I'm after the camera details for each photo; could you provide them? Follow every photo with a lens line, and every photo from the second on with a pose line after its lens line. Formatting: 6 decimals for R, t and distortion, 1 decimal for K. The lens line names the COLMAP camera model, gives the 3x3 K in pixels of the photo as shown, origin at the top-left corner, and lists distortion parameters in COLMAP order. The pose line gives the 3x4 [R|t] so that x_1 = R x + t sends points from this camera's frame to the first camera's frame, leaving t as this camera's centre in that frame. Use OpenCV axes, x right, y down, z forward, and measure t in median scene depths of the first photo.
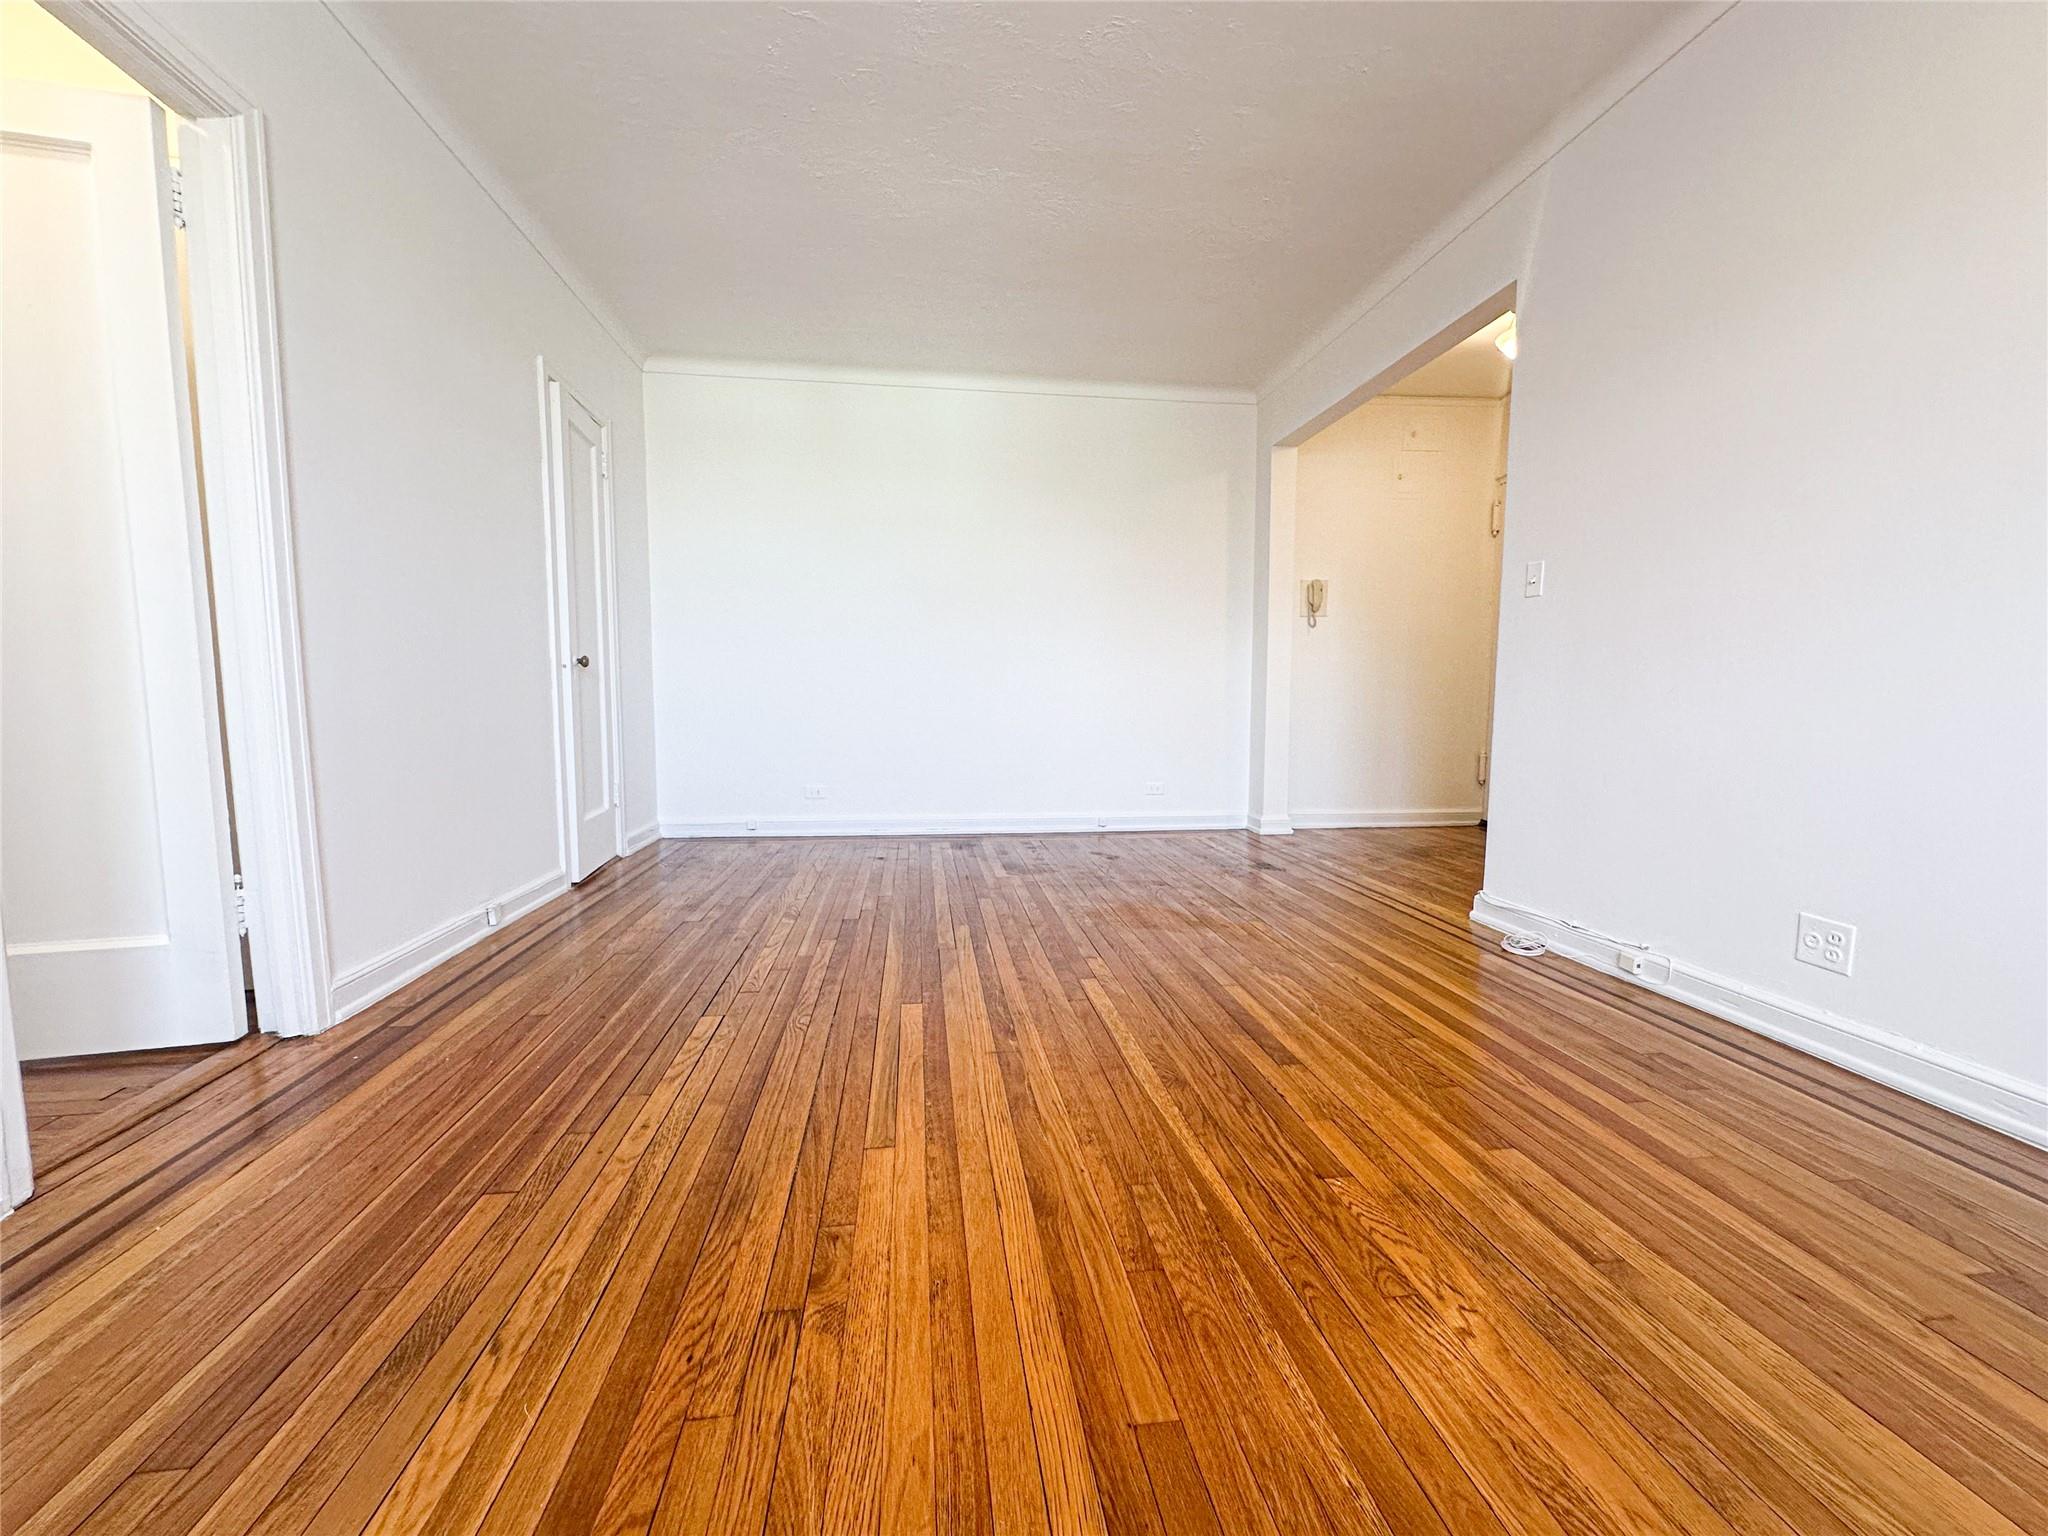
lens RADIAL K [[819.0, 0, 1024.3], [0, 819.0, 762.0], [0, 0, 1]] dist [-0.003135, -0.001014]
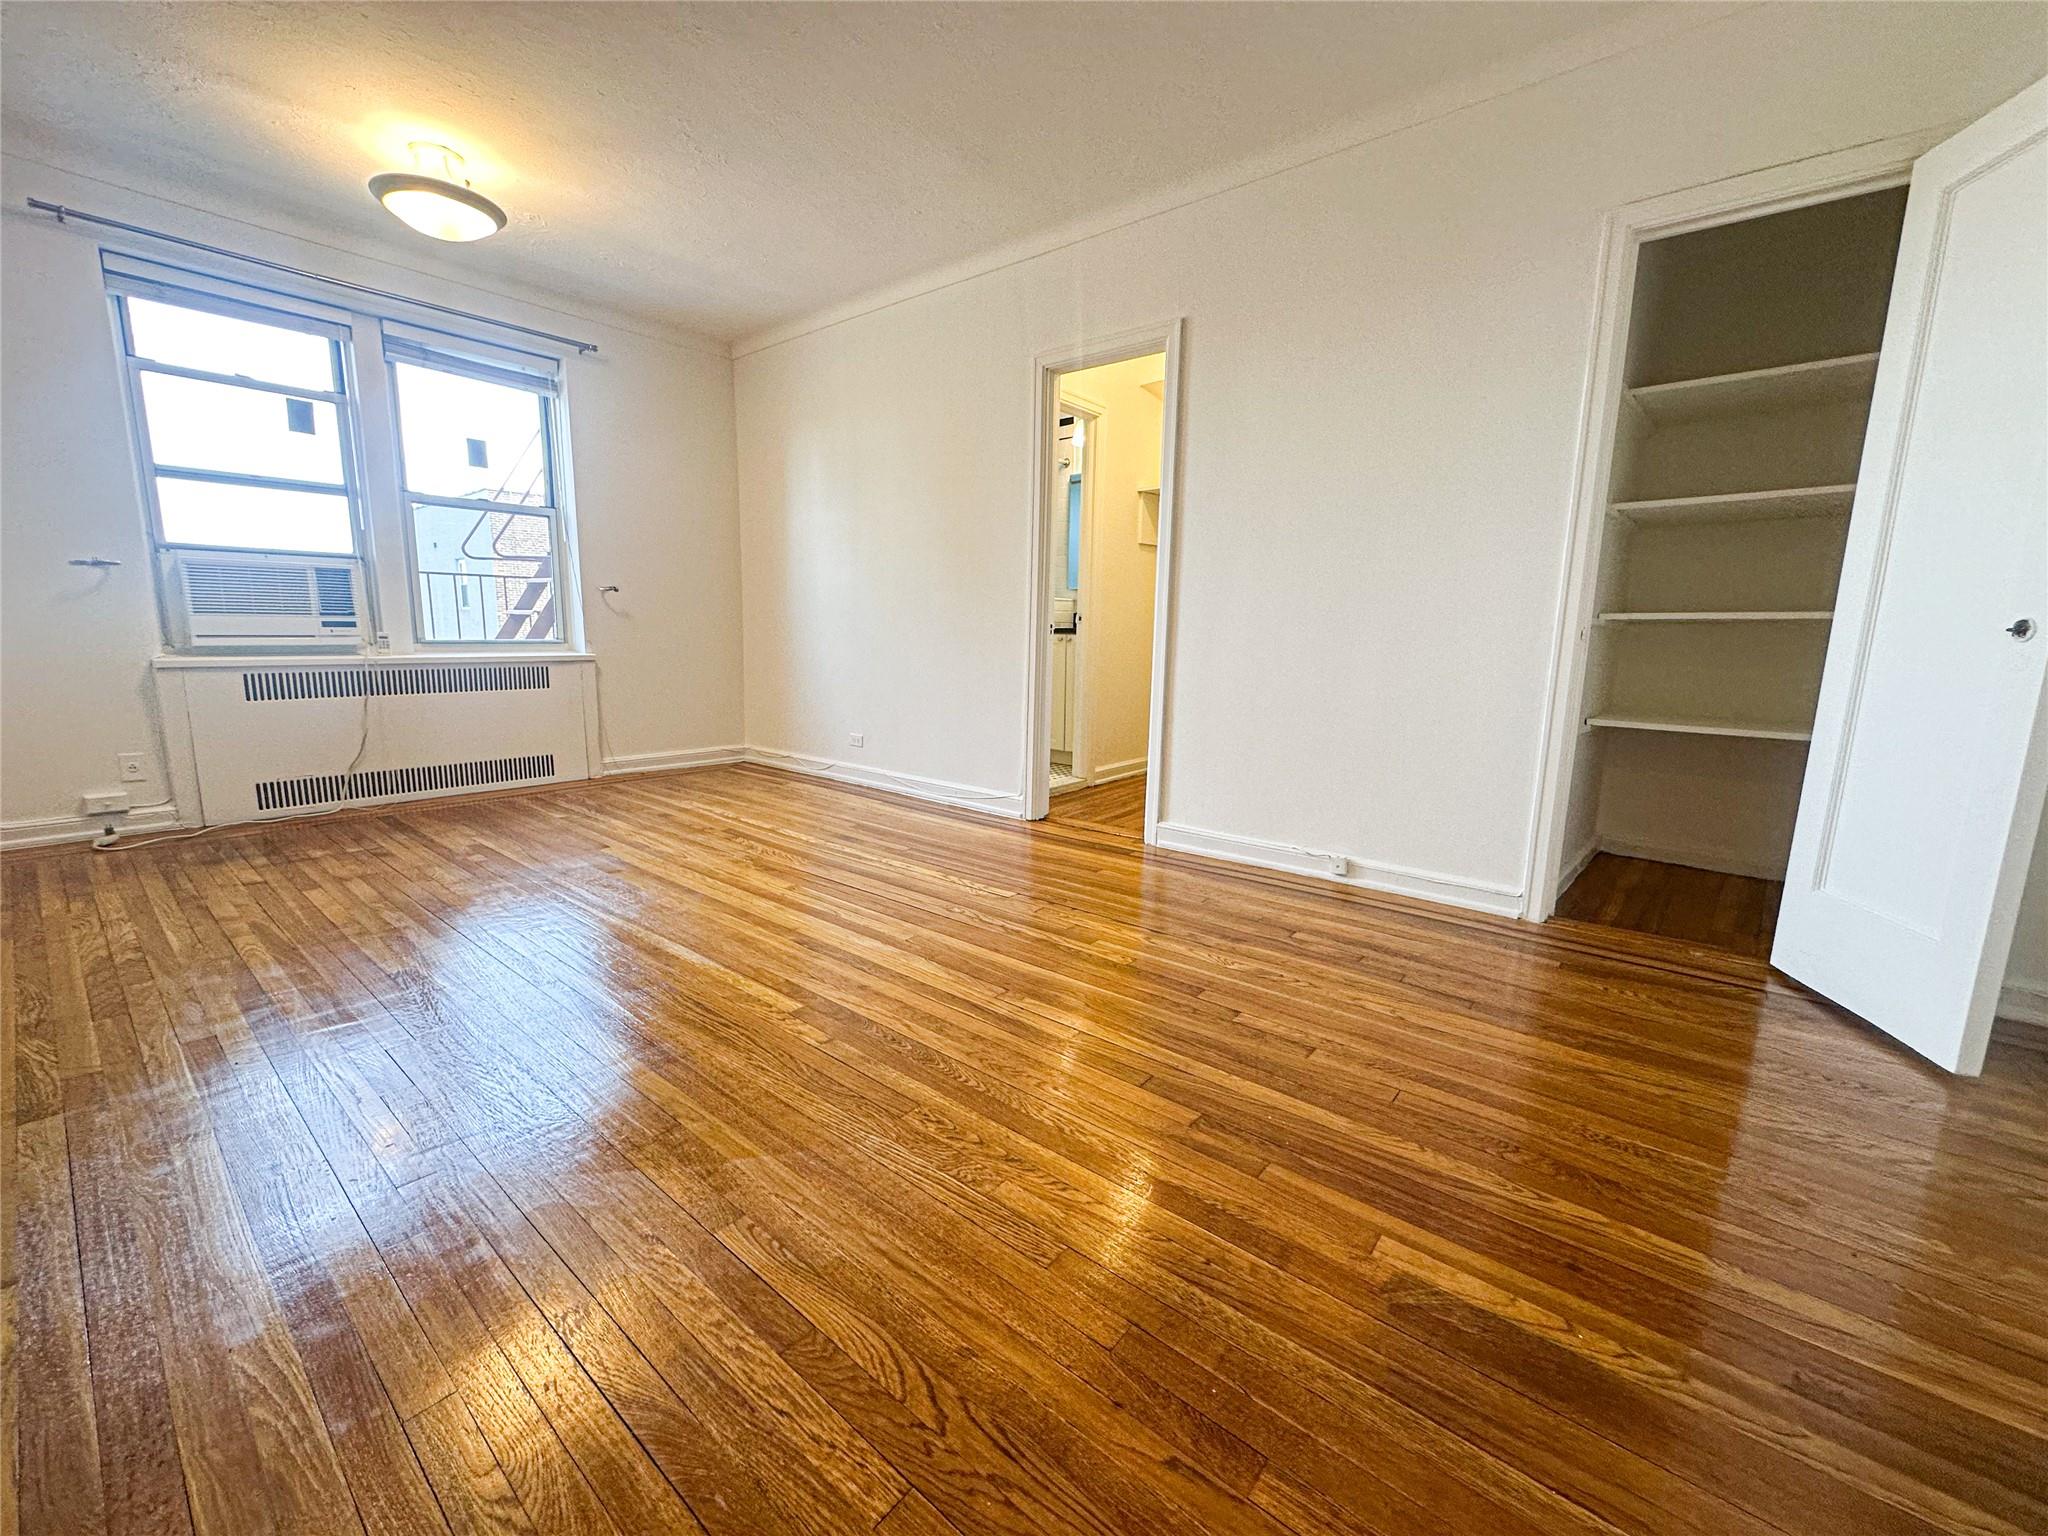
lens RADIAL K [[819.0, 0, 1010.0], [0, 819.0, 774.1], [0, 0, 1]] dist [-0.003135, -0.001014]
pose [[-0.736126, 0.107343, -0.668278, 0.515748], [-0.075961, 0.968005, 0.239159, -0.211323], [0.672569, 0.226814, -0.704419, 1.926645]]
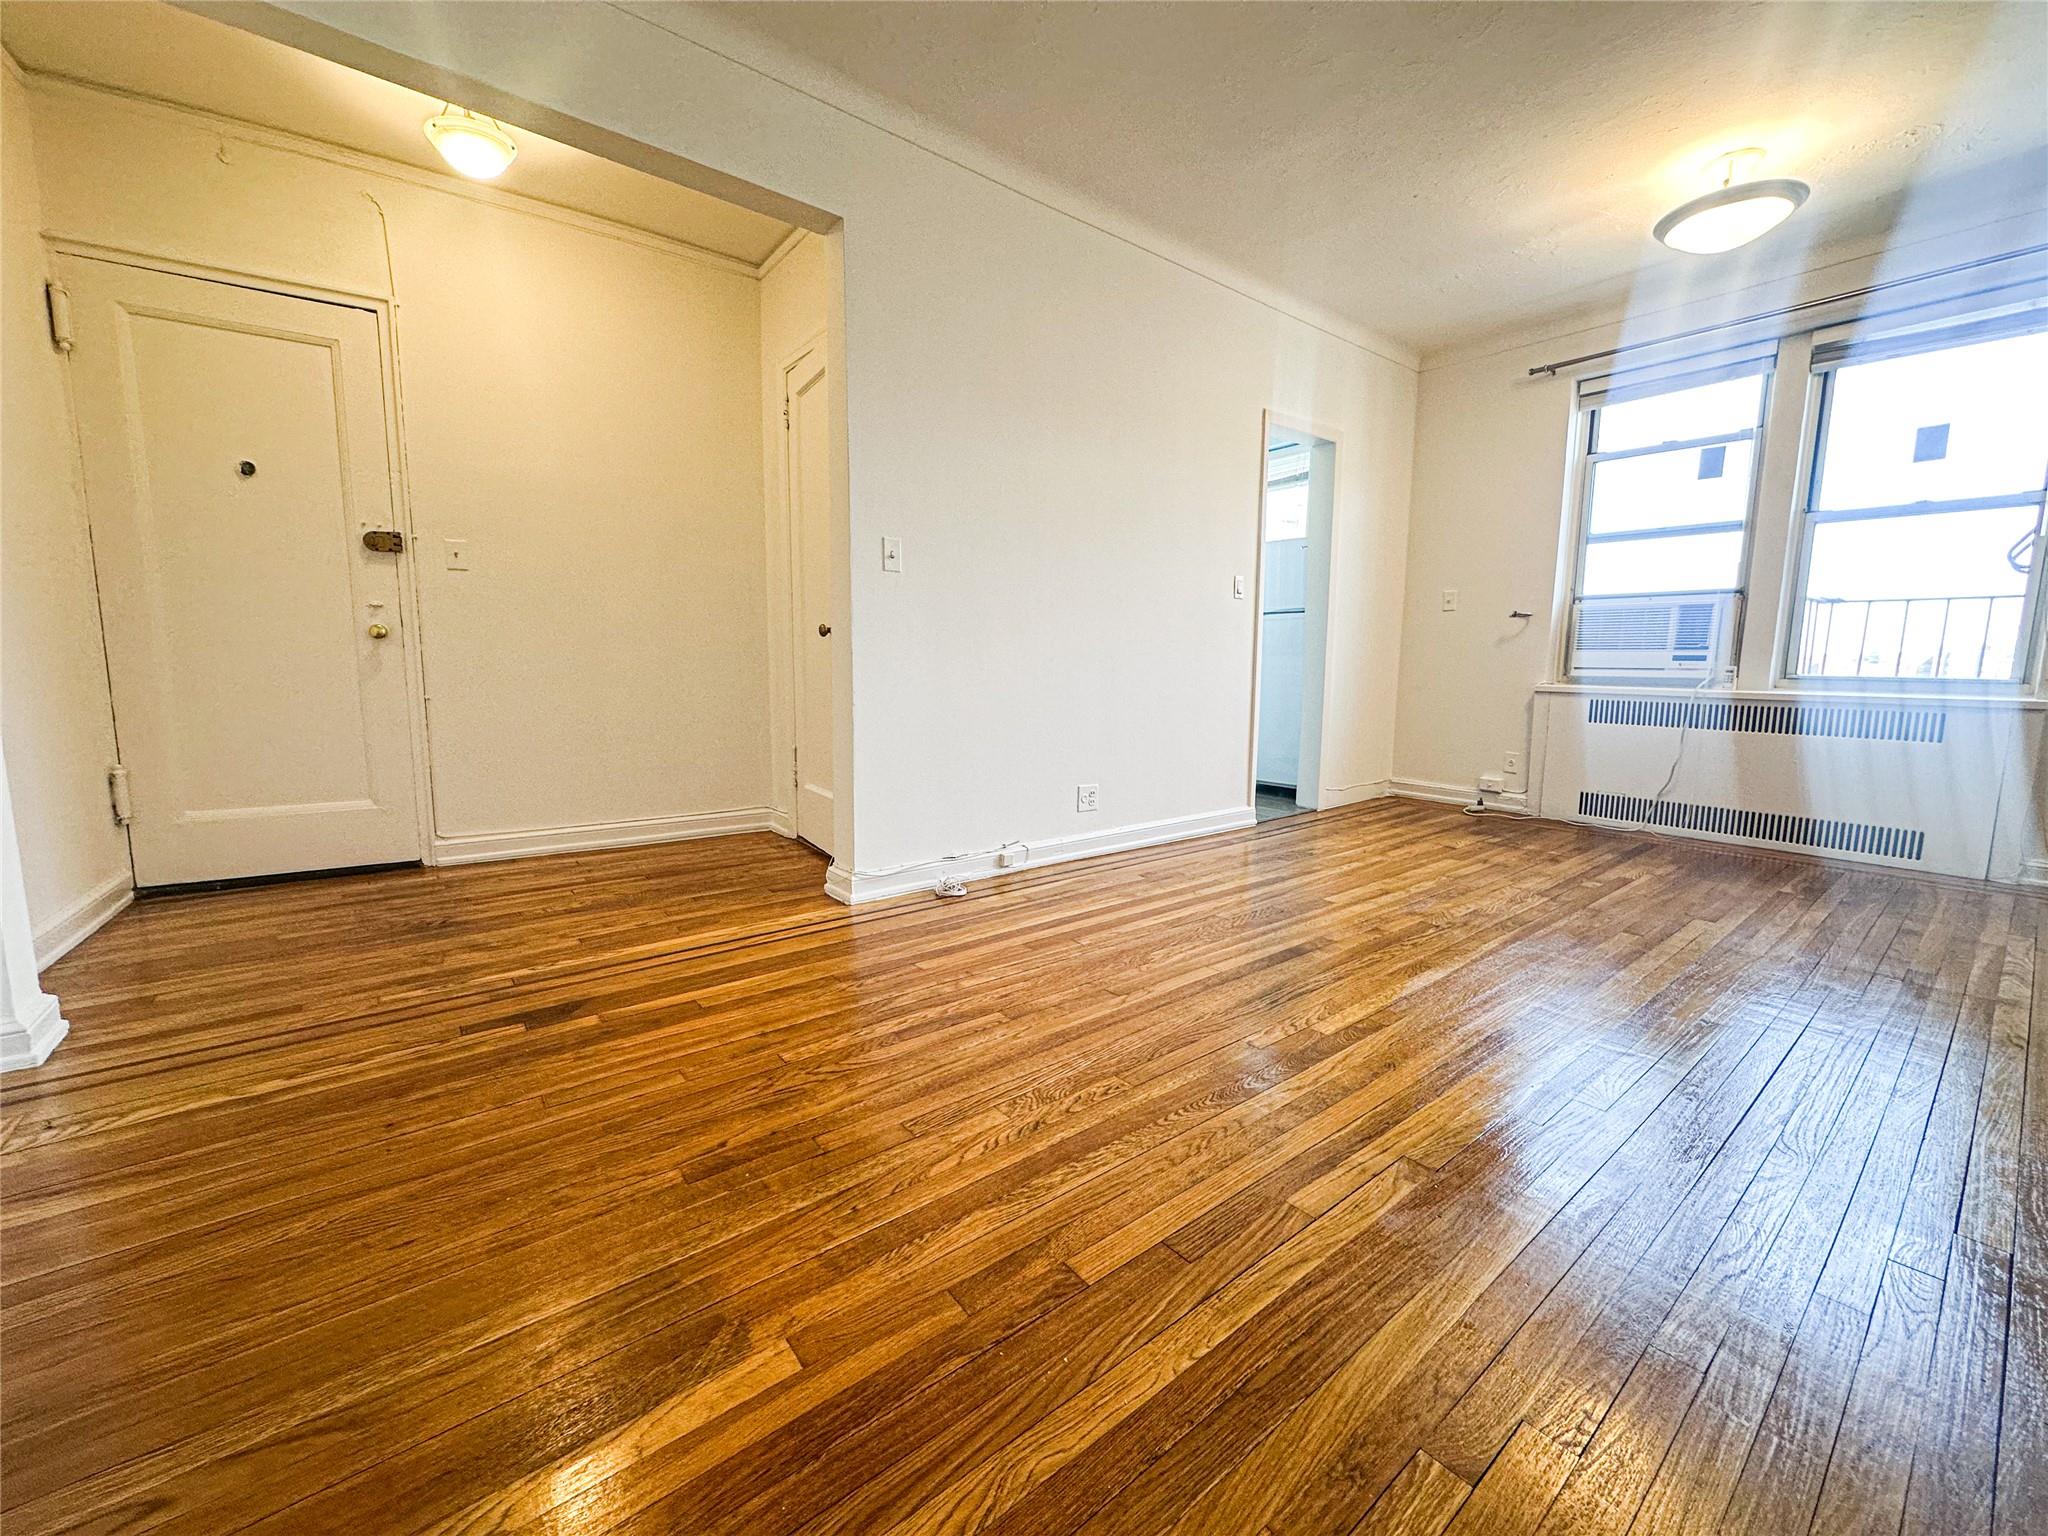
lens RADIAL K [[819.0, 0, 1026.8], [0, 819.0, 761.2], [0, 0, 1]] dist [-0.003135, -0.001014]
pose [[-0.510308, -0.112448, 0.852608, -0.490560], [0.065086, 0.983522, 0.168669, -0.168068], [-0.857525, 0.141566, -0.494580, 1.833711]]
